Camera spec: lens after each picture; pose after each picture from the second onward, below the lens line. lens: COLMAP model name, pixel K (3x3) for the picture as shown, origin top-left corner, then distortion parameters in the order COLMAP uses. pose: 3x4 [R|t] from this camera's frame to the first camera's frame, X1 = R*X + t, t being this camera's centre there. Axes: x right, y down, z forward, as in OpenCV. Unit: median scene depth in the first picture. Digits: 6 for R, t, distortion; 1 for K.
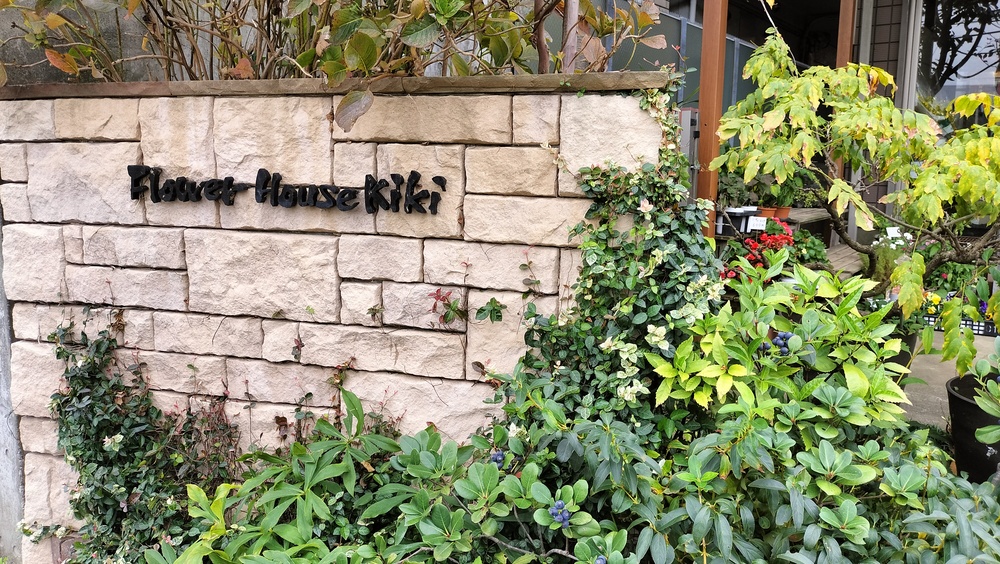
lens RADIAL K [[755.2, 0, 490.4], [0, 755.2, 276.8], [0, 0, 1]] dist [0.089551, -0.172567]
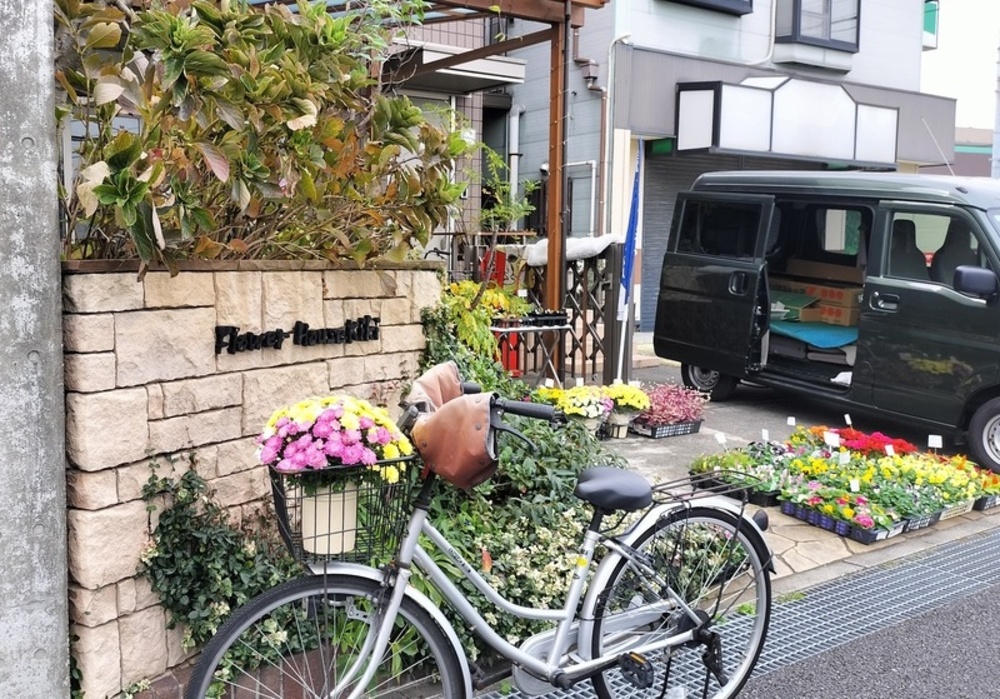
lens RADIAL K [[1012.3, 0, 500.0], [0, 1012.3, 349.5], [0, 0, 1]] dist [-0.000765, -0.000739]
pose [[0.236195, -0.091736, 0.967366, -2.031213], [0.162647, 0.985221, 0.053716, -0.126680], [-0.957997, 0.144652, 0.247625, 0.165833]]
